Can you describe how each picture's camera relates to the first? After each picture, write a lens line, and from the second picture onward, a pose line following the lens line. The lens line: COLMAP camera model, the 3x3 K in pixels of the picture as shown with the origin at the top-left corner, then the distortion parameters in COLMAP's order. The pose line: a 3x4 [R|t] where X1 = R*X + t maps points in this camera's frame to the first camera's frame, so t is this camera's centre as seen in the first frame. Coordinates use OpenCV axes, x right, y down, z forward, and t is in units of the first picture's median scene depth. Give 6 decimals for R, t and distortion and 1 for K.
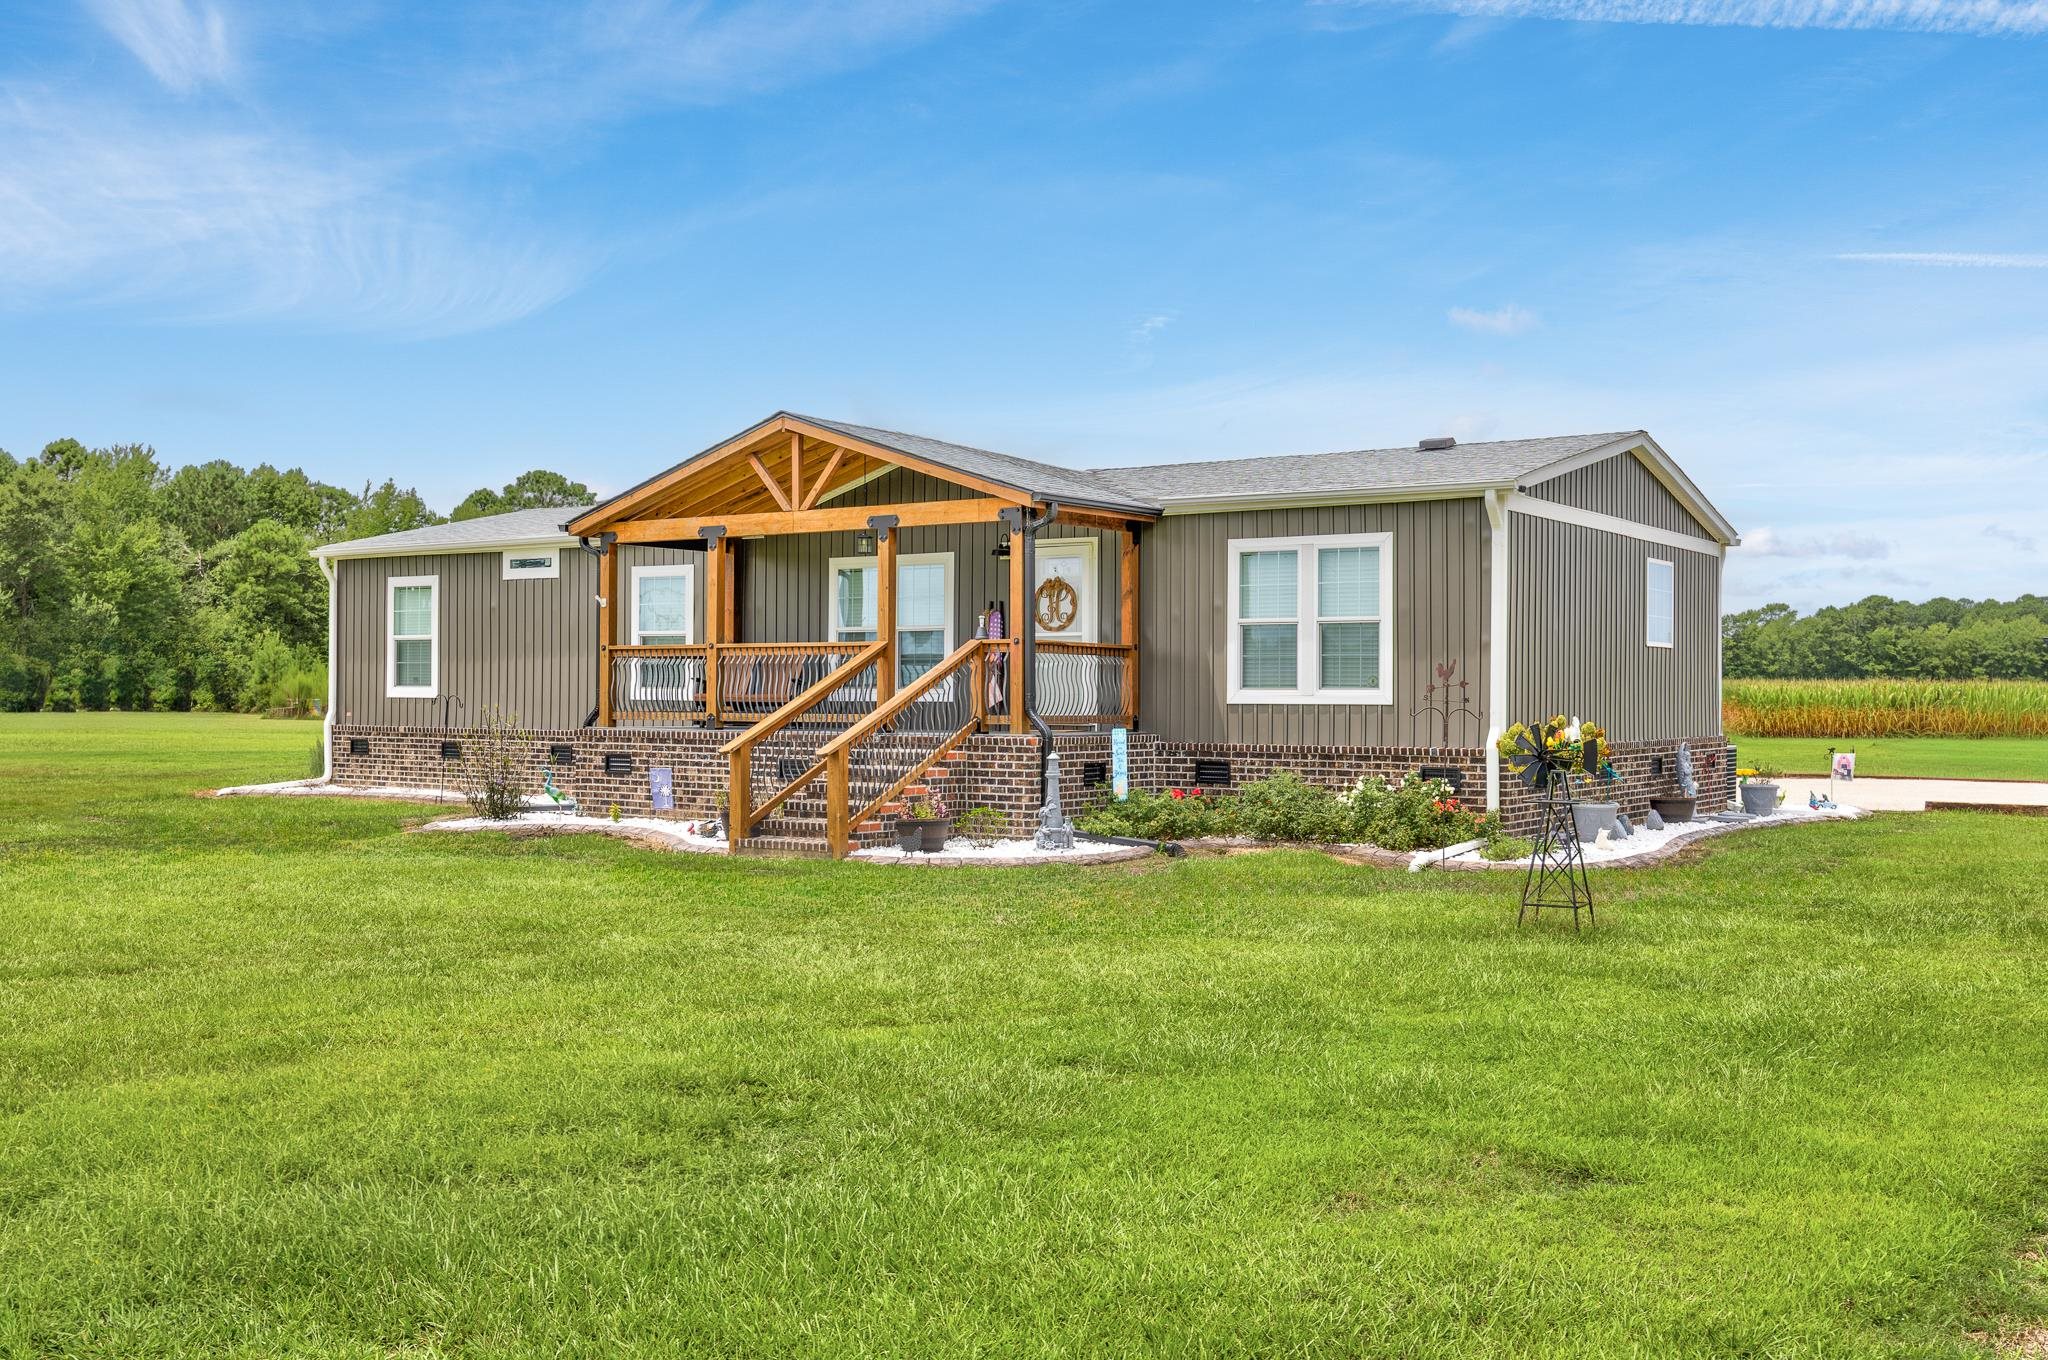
lens RADIAL K [[1929.9, 0, 1026.0], [0, 1929.9, 680.3], [0, 0, 1]] dist [0.009499, 0.000000]
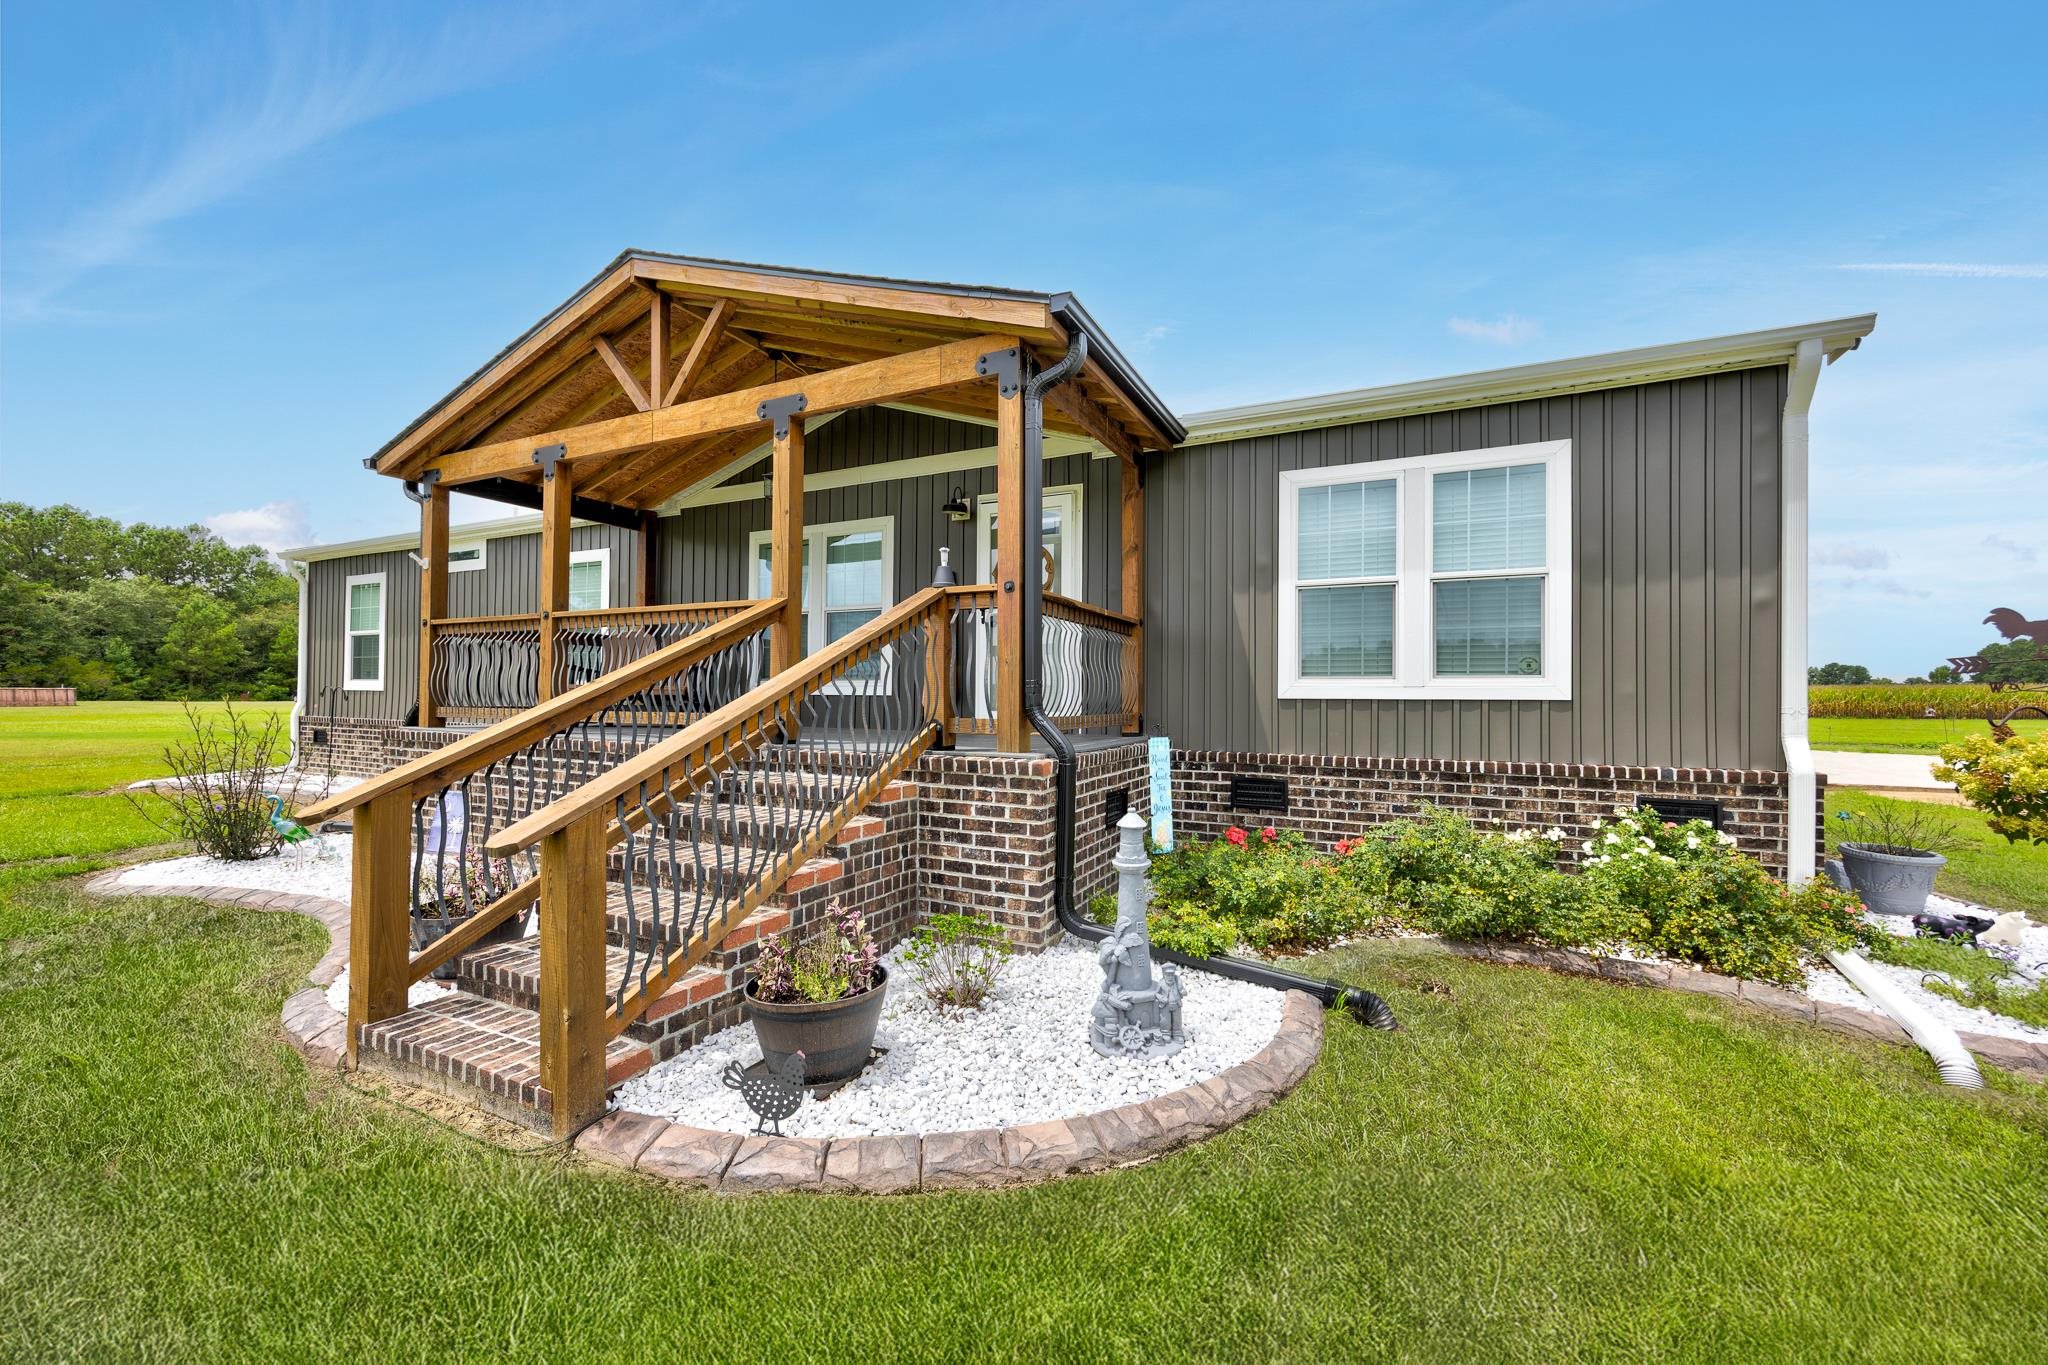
lens RADIAL K [[778.4, 0, 1039.7], [0, 778.4, 684.1], [0, 0, 1]] dist [-0.009729, 0.000063]
pose [[0.988229, 0.004763, 0.152910, -0.028828], [-0.003897, 0.999975, -0.005961, 0.008922], [-0.152934, 0.005295, 0.988222, 0.729507]]
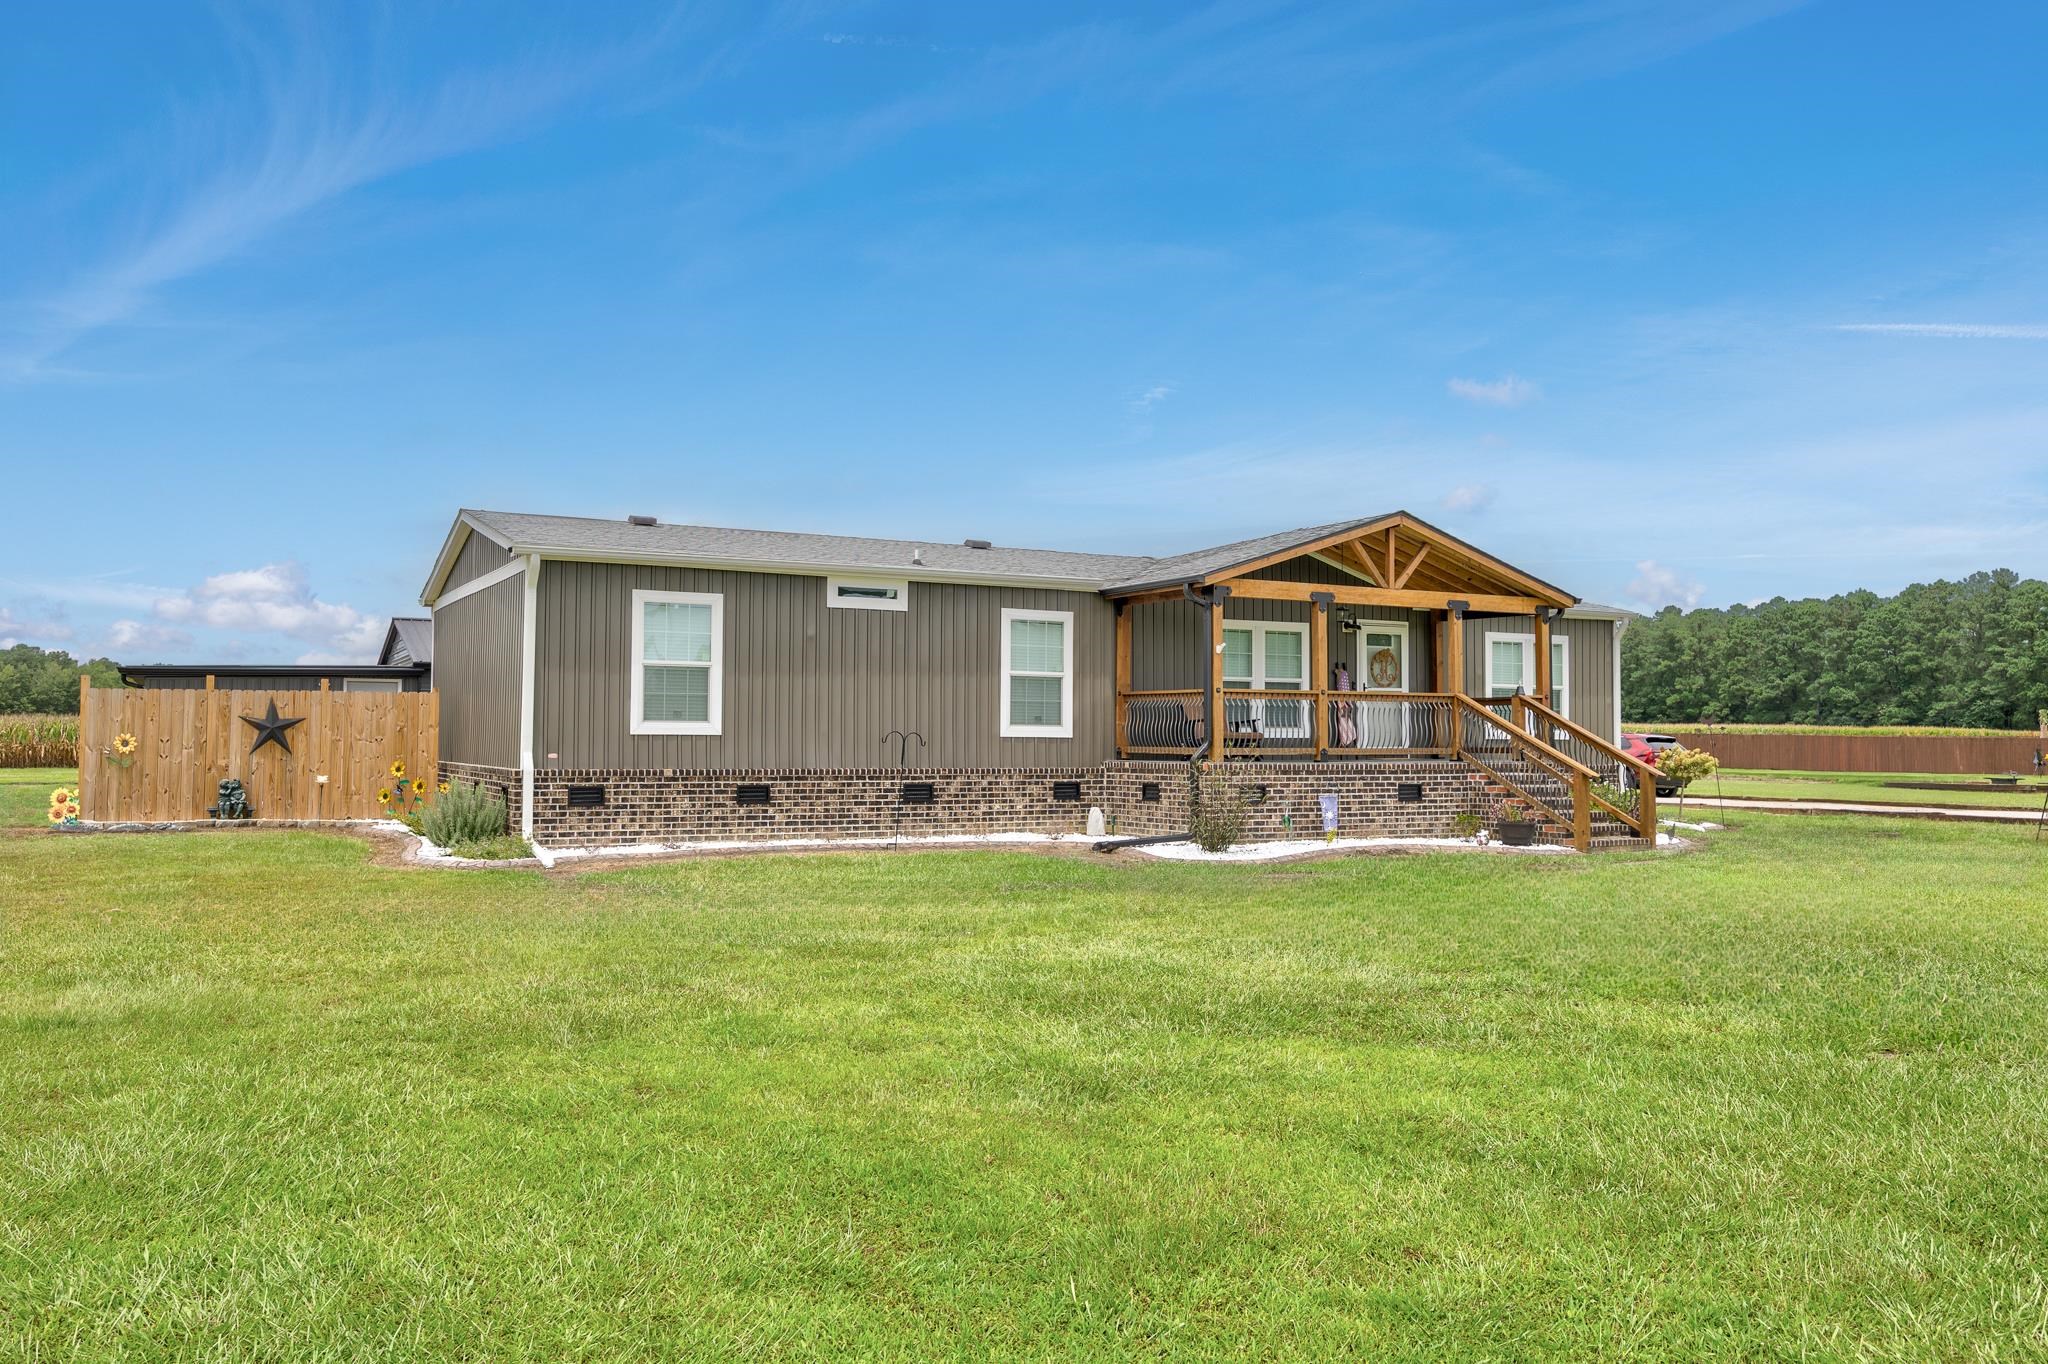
lens RADIAL K [[1489.1, 0, 1023.2], [0, 1489.1, 687.2], [0, 0, 1]] dist [0.012880, 0.000769]
pose [[0.476618, 0.022759, 0.878816, -1.124347], [-0.010383, 0.999741, -0.020260, -0.000436], [-0.879049, 0.000532, 0.476731, 0.761710]]
